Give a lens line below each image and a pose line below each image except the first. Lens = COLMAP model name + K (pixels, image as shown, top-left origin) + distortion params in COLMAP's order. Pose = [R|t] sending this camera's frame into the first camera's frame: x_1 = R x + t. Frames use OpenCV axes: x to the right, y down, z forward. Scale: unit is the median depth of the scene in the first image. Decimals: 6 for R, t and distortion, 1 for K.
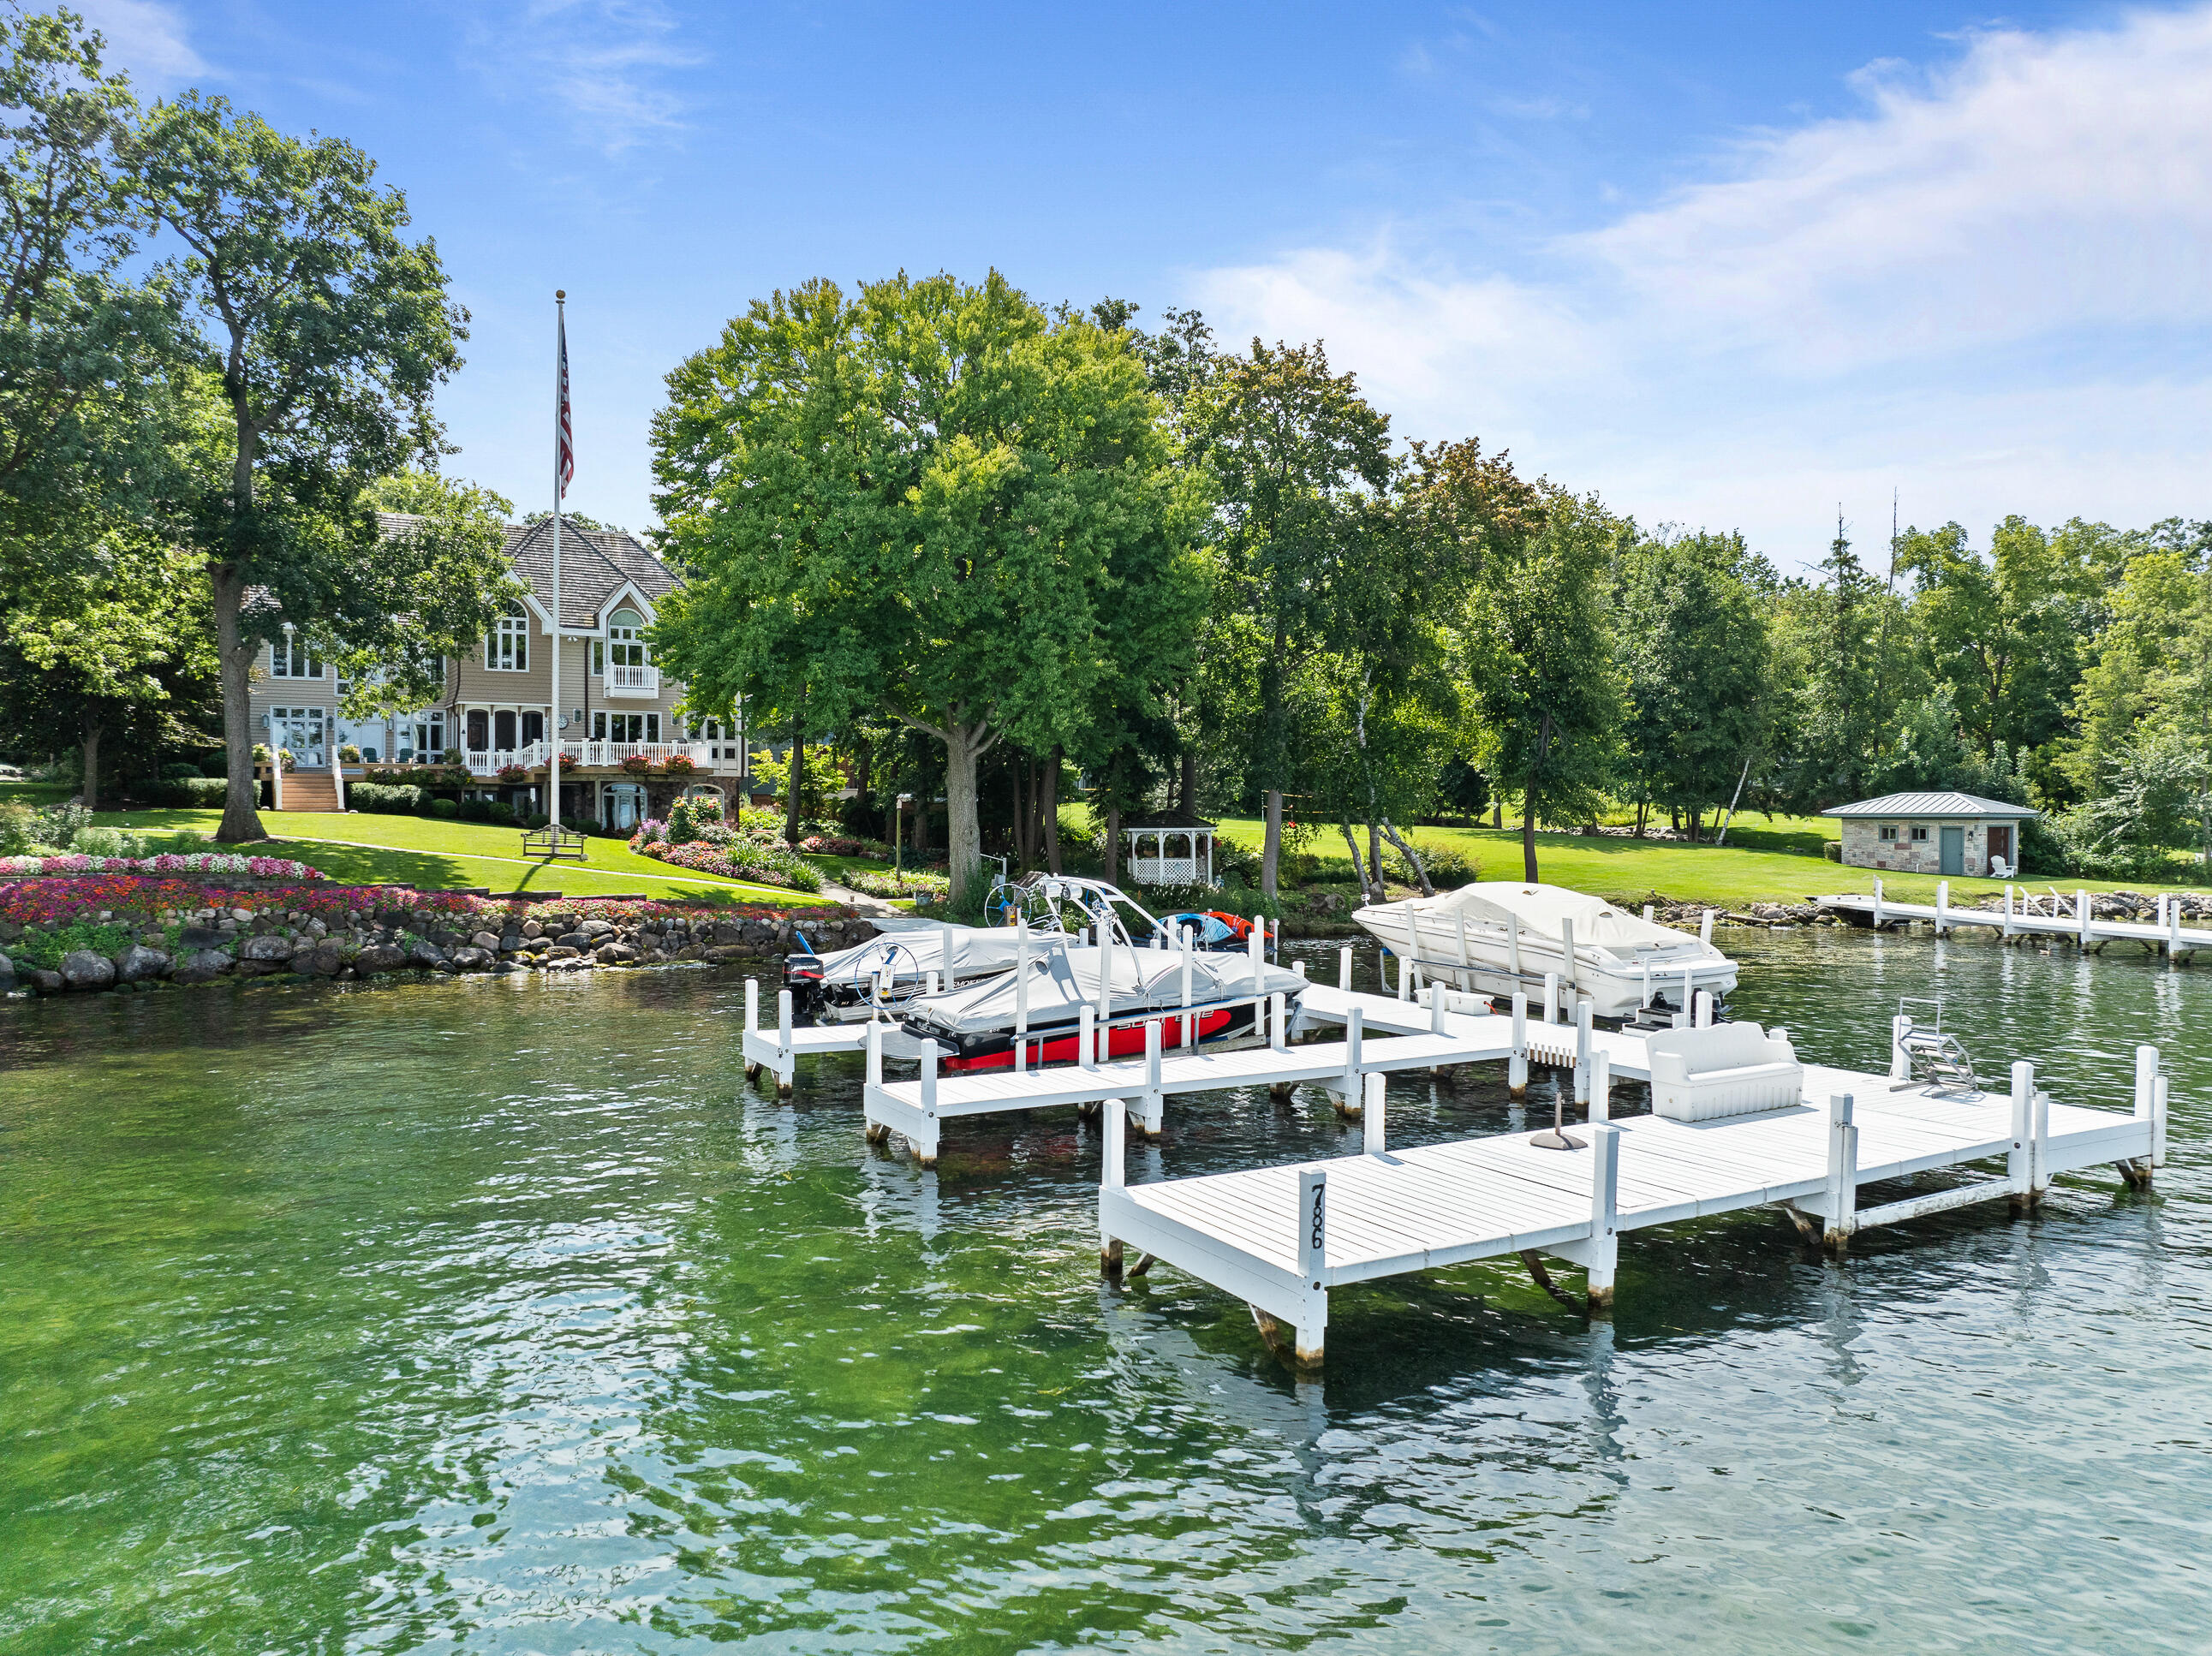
lens RADIAL K [[1536.1, 0, 1109.1], [0, 1536.1, 872.4], [0, 0, 1]] dist [-0.042060, -0.003957]
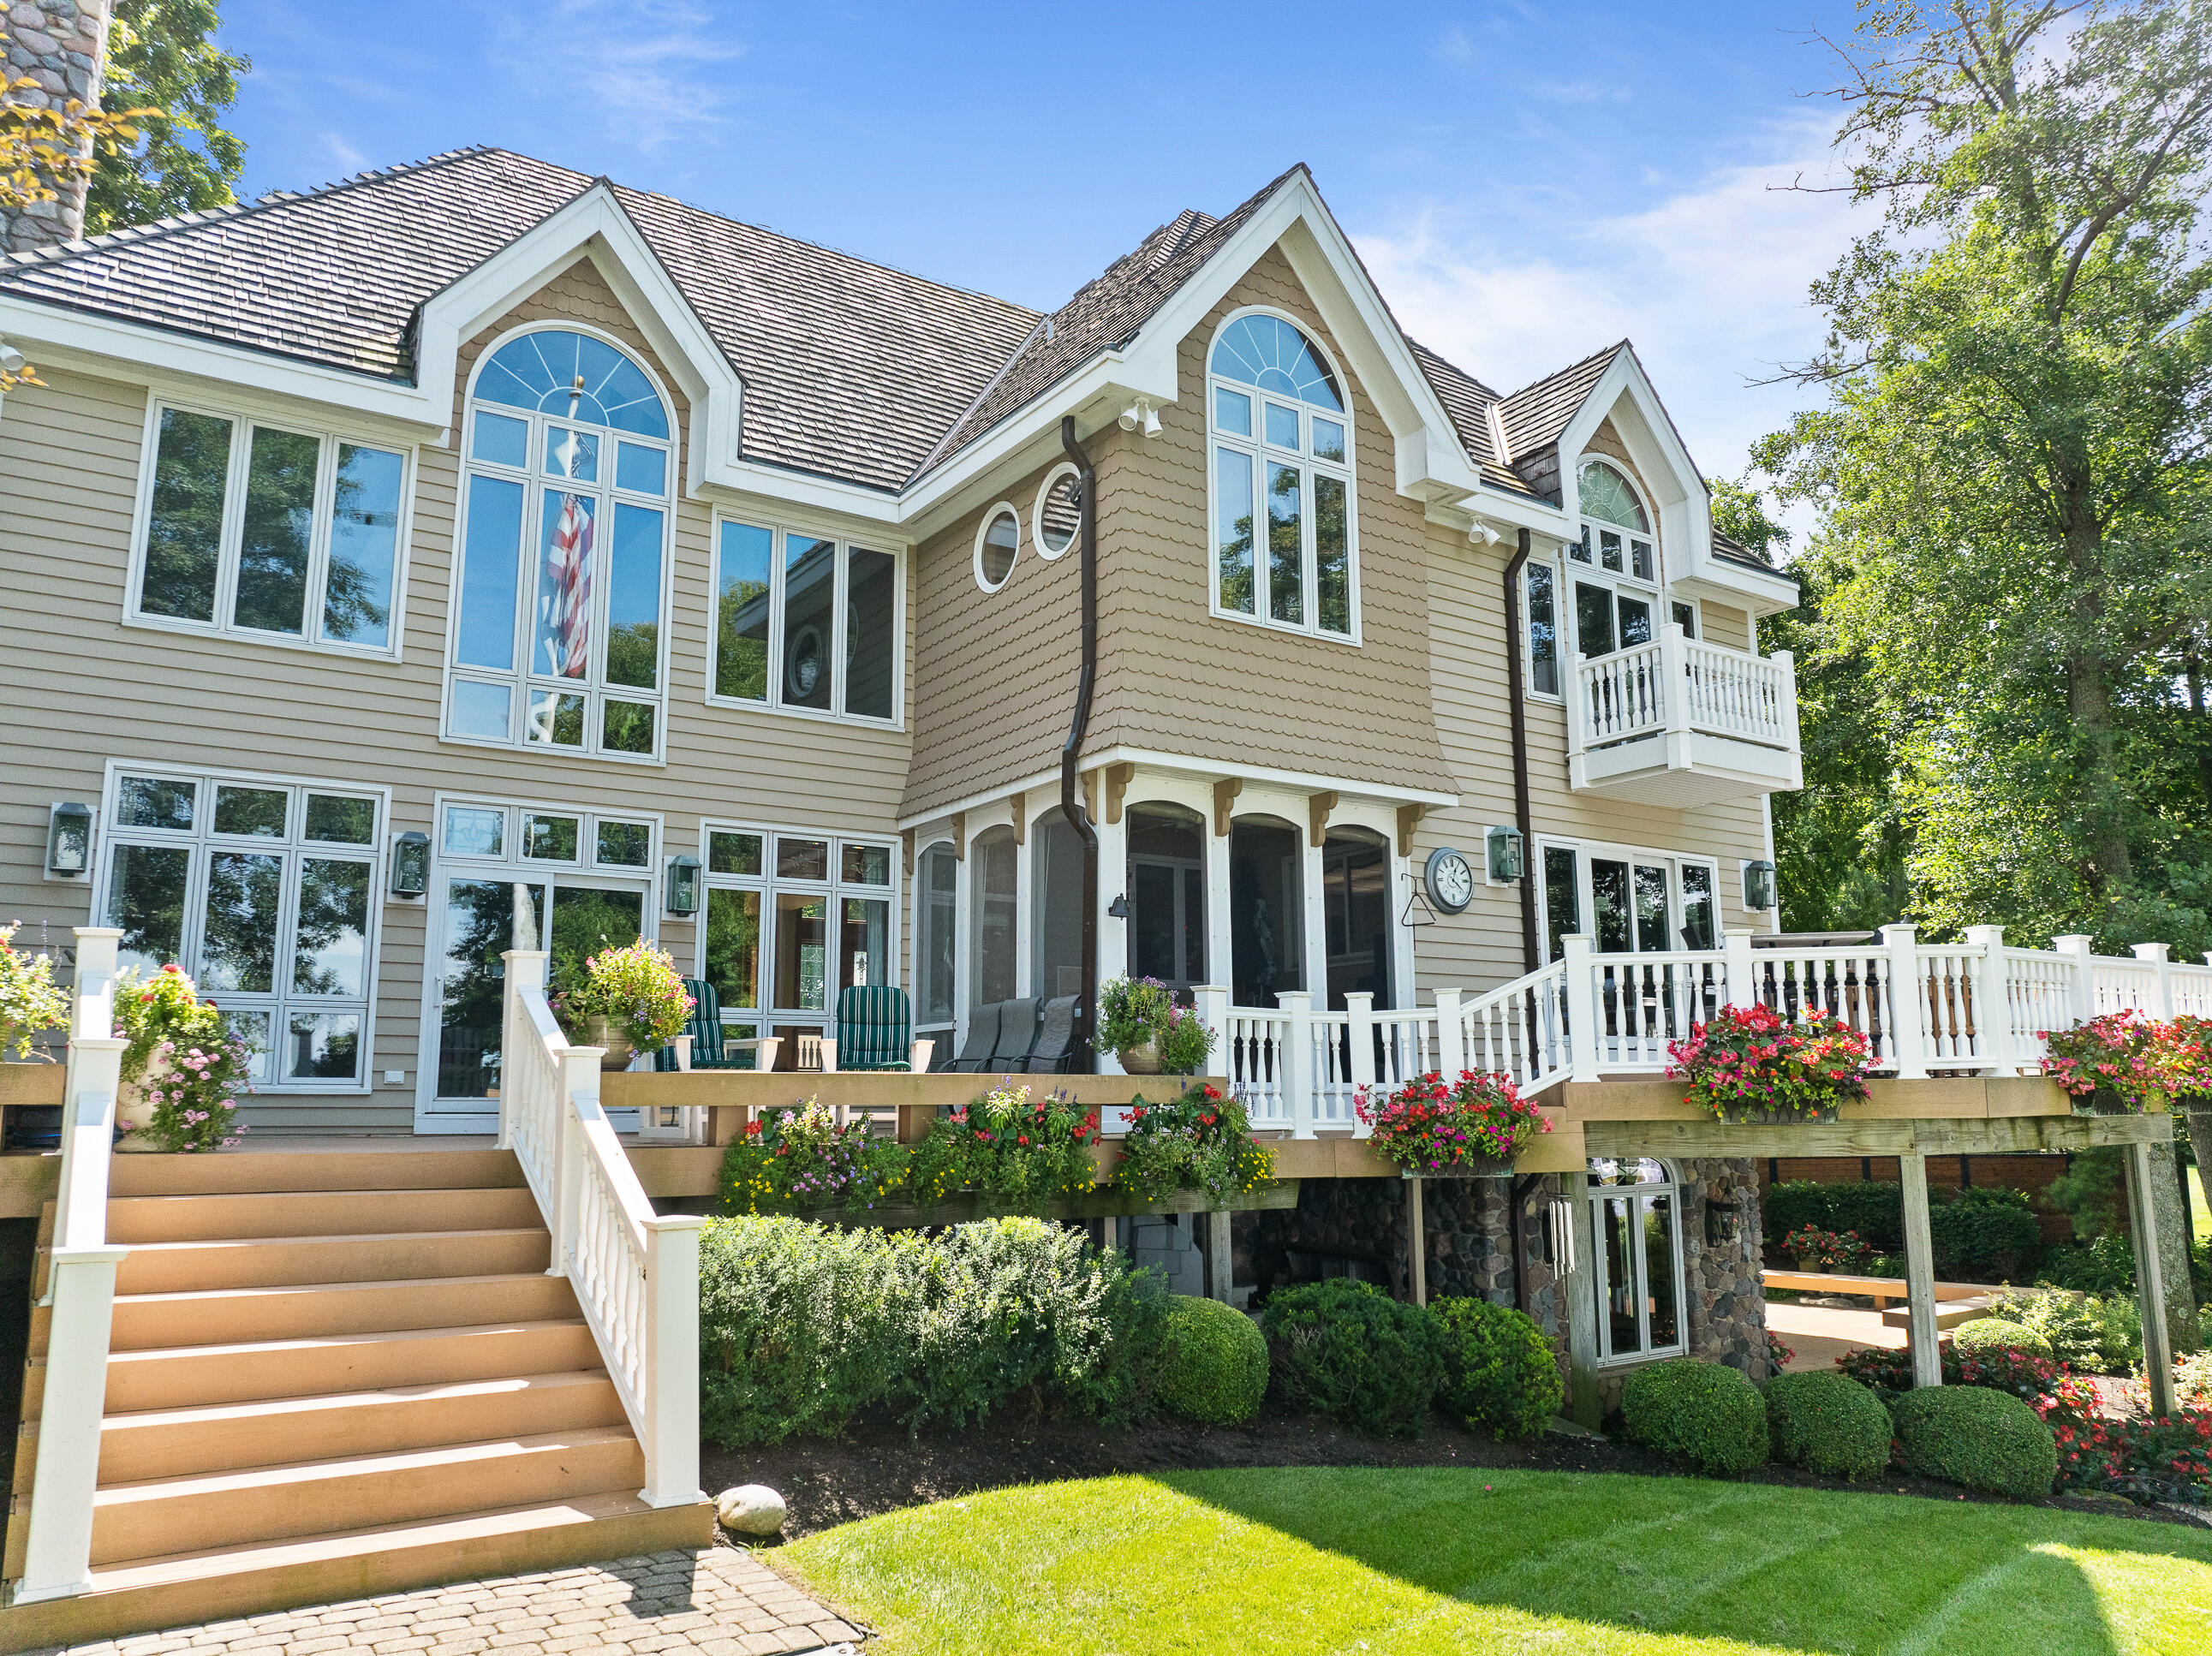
lens RADIAL K [[1581.1, 0, 1106.0], [0, 1581.1, 828.0], [0, 0, 1]] dist [-0.030990, -0.003846]
pose [[0.998200, -0.002223, 0.059925, -0.464964], [0.015204, 0.976041, -0.217054, -0.061433], [-0.058007, 0.217574, 0.974319, 0.849163]]
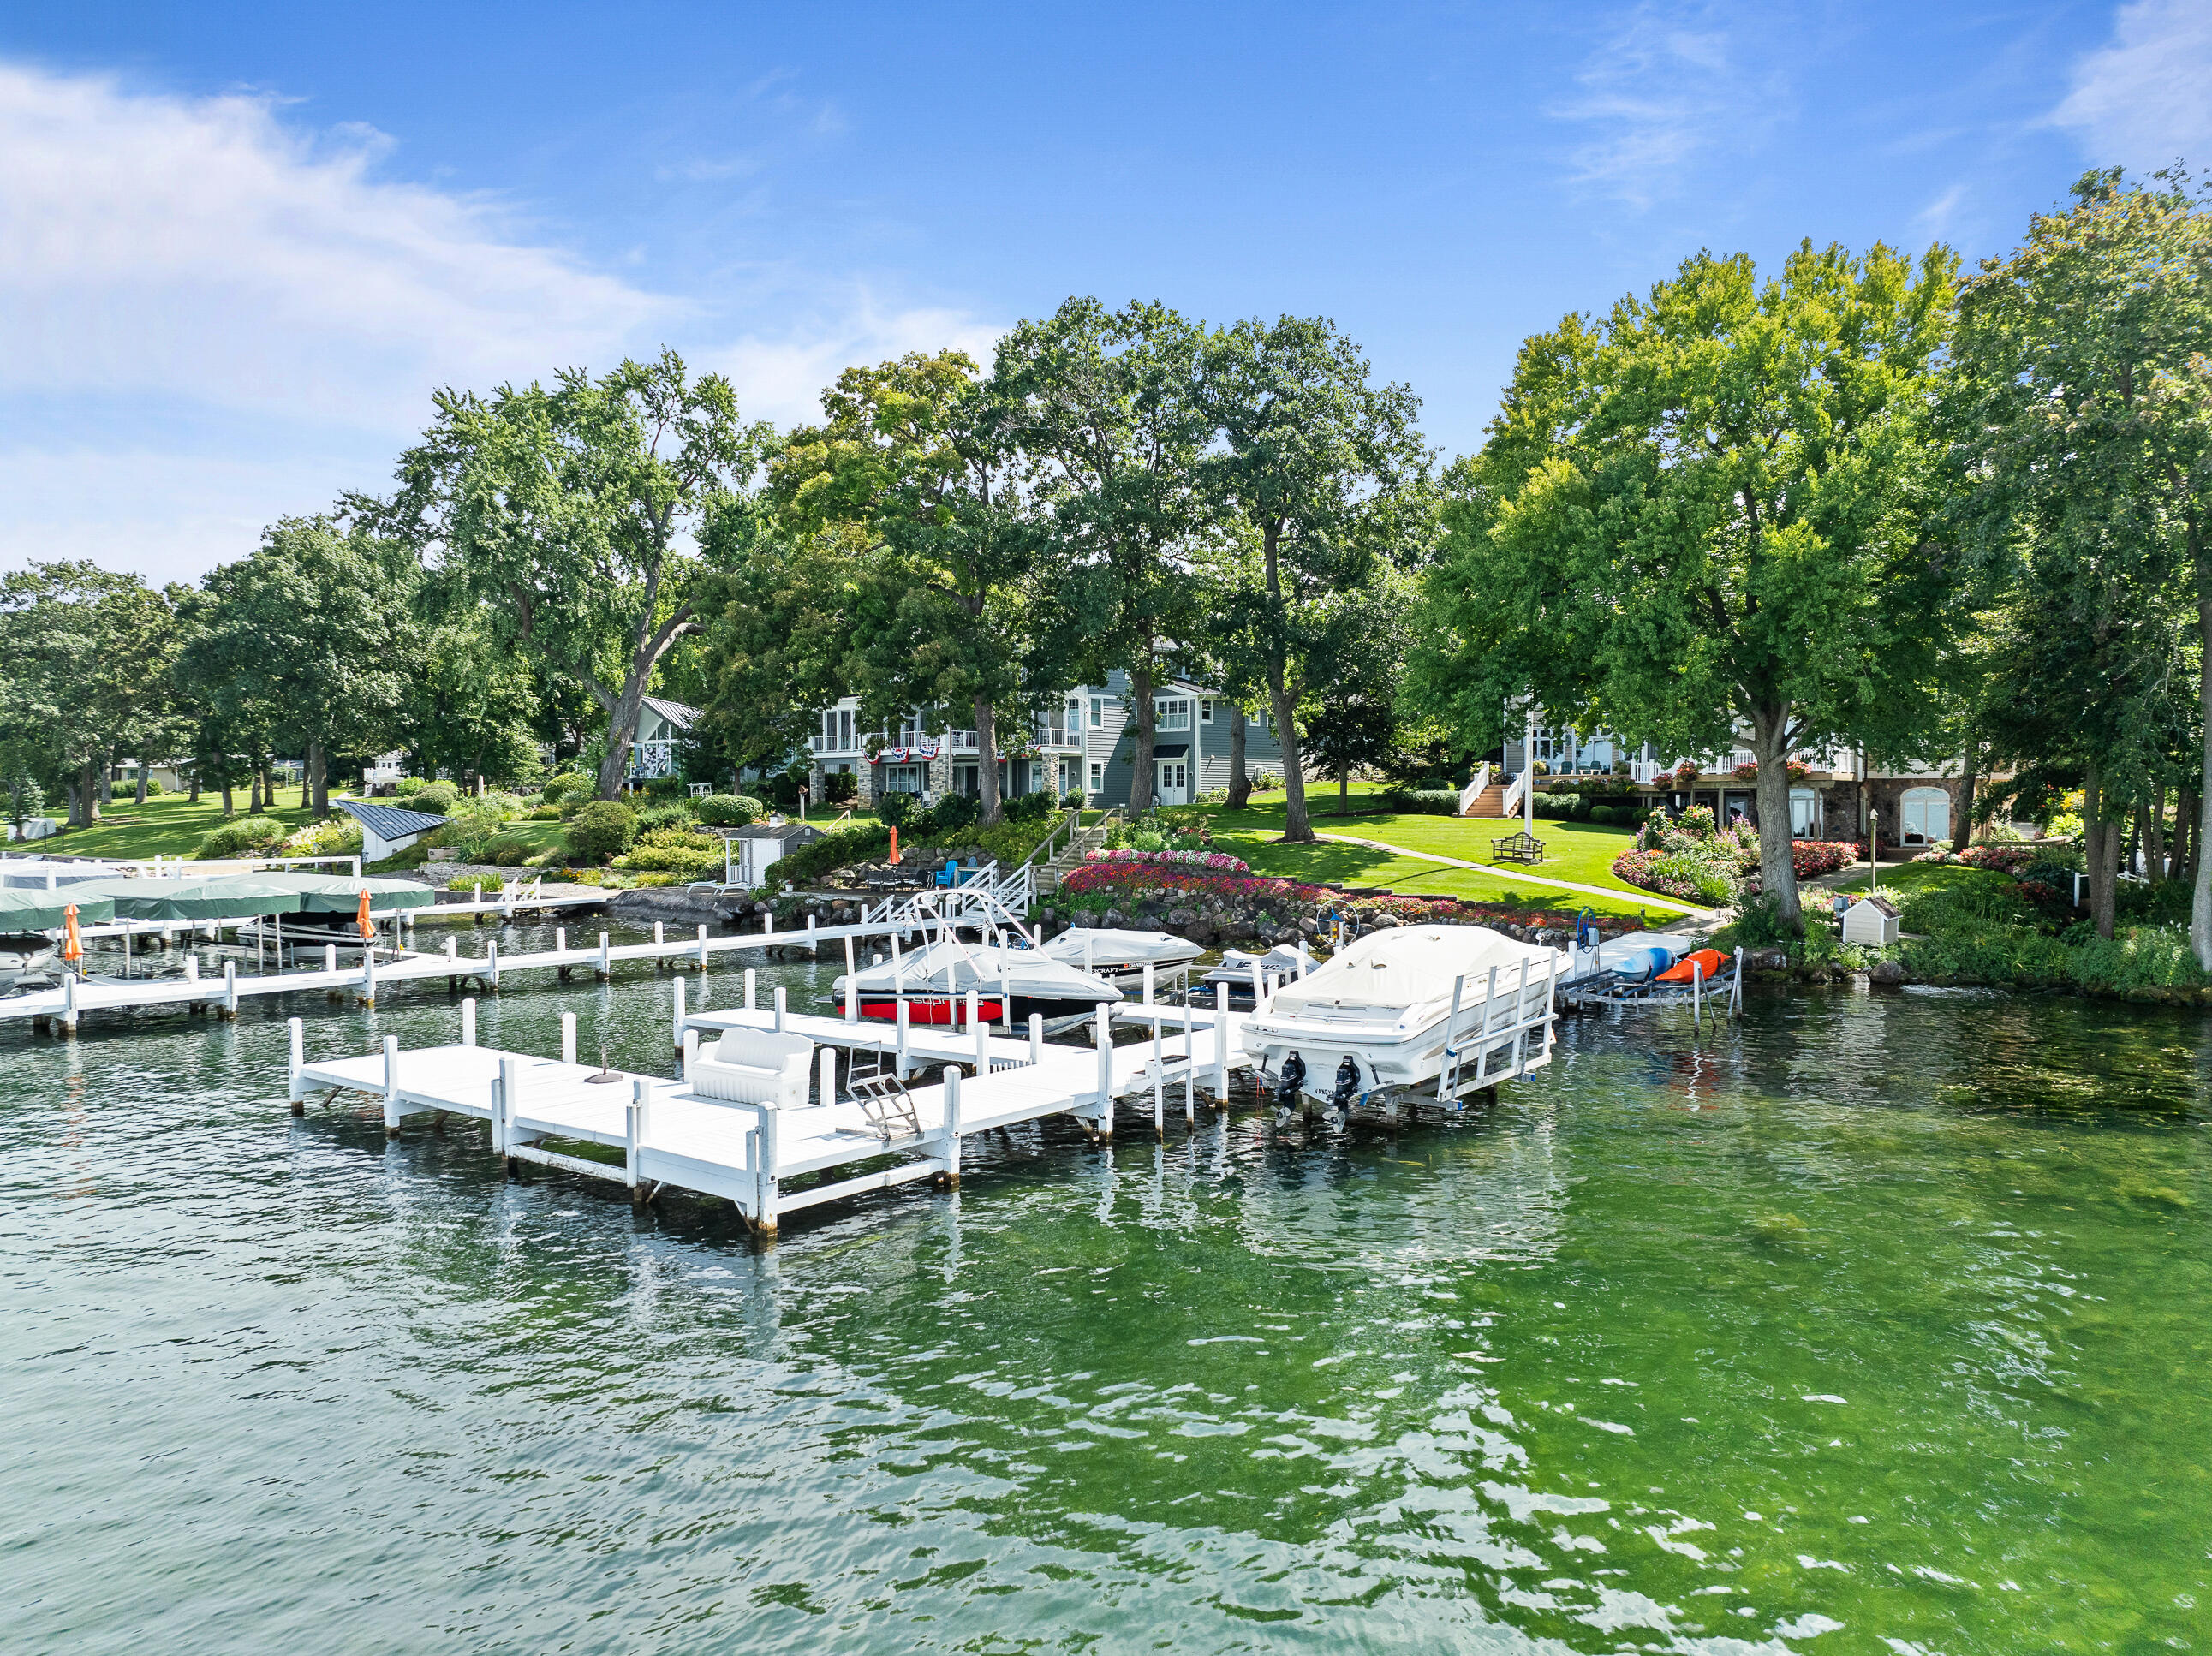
lens RADIAL K [[1566.6, 0, 1106.0], [0, 1566.6, 828.0], [0, 0, 1]] dist [-0.019275, -0.025274]
pose [[0.359994, 0.012135, -0.932876, 0.512573], [-0.030464, 0.999535, 0.001247, -0.022175], [0.932457, 0.027970, 0.360196, 0.250880]]
